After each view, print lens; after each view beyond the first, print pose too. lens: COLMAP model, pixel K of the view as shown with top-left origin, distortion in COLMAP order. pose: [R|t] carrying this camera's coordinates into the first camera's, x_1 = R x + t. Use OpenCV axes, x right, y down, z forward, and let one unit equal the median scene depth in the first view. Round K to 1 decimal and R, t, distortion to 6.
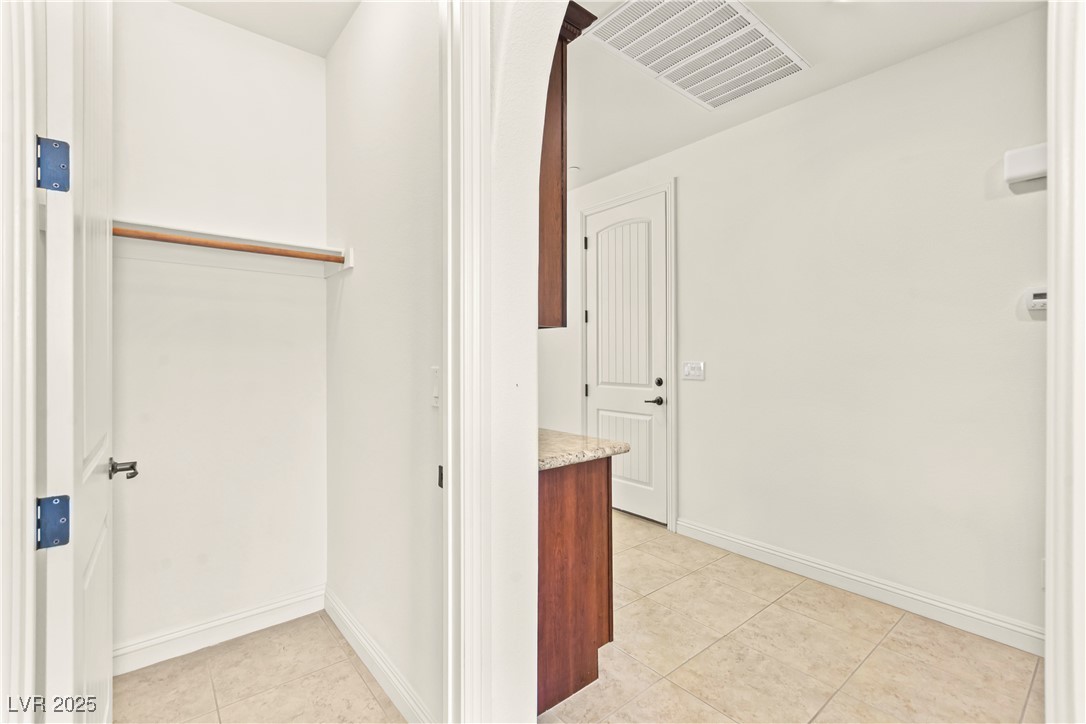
lens RADIAL K [[478.5, 0, 543.1], [0, 478.5, 356.5], [0, 0, 1]] dist [0.002920, 0.000117]
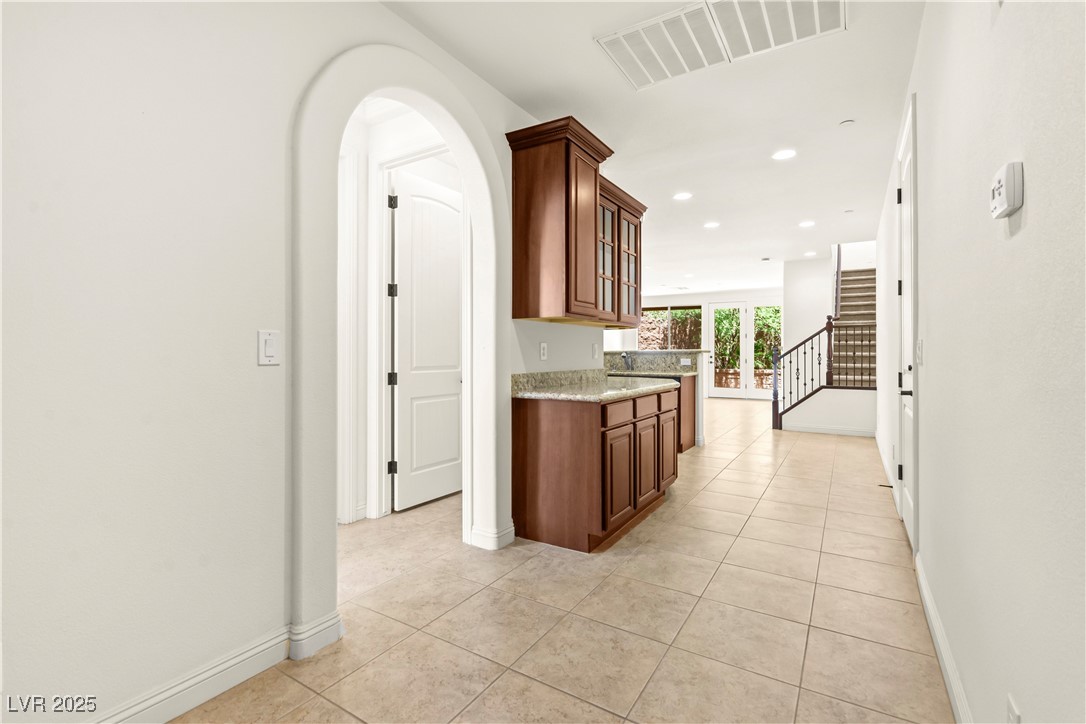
lens RADIAL K [[492.9, 0, 543.5], [0, 492.9, 353.8], [0, 0, 1]] dist [-0.001153, -0.000486]
pose [[0.323374, 0.006166, -0.946251, 1.509350], [0.000159, 0.999978, 0.006570, 0.050011], [0.946271, -0.002275, 0.323366, 0.384858]]
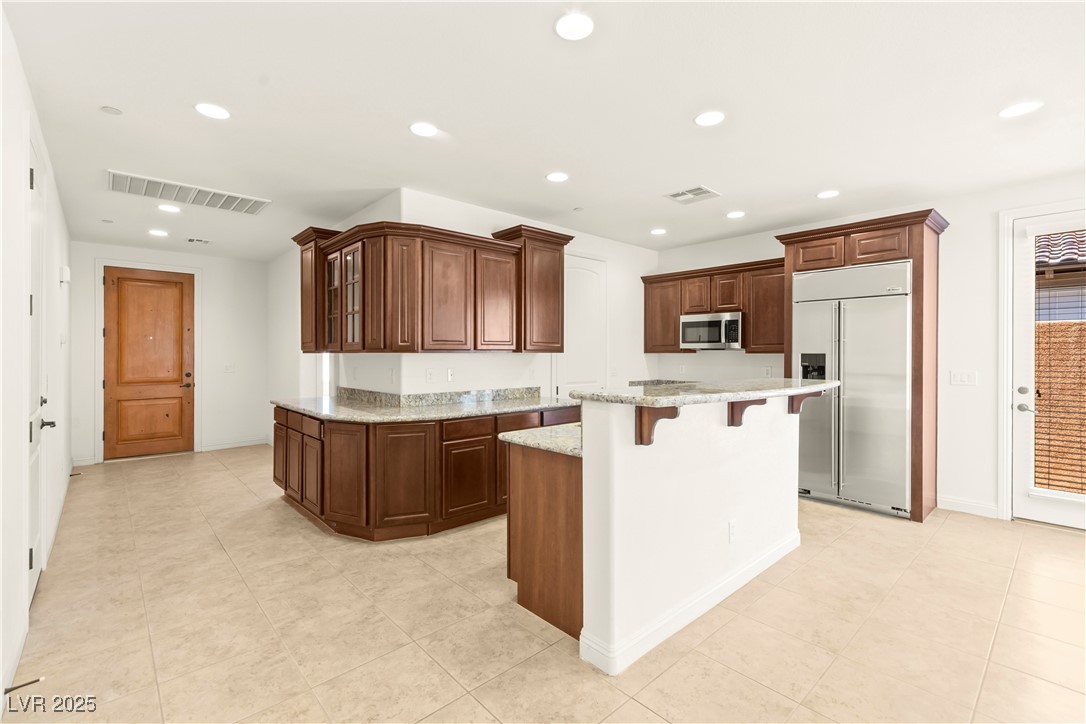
lens RADIAL K [[478.5, 0, 543.1], [0, 478.5, 356.5], [0, 0, 1]] dist [0.002920, 0.000117]
pose [[-0.998502, 0.003367, -0.054614, -1.088655], [0.003160, 0.999988, 0.003874, -0.043609], [0.054626, 0.003695, -0.998500, 3.569397]]
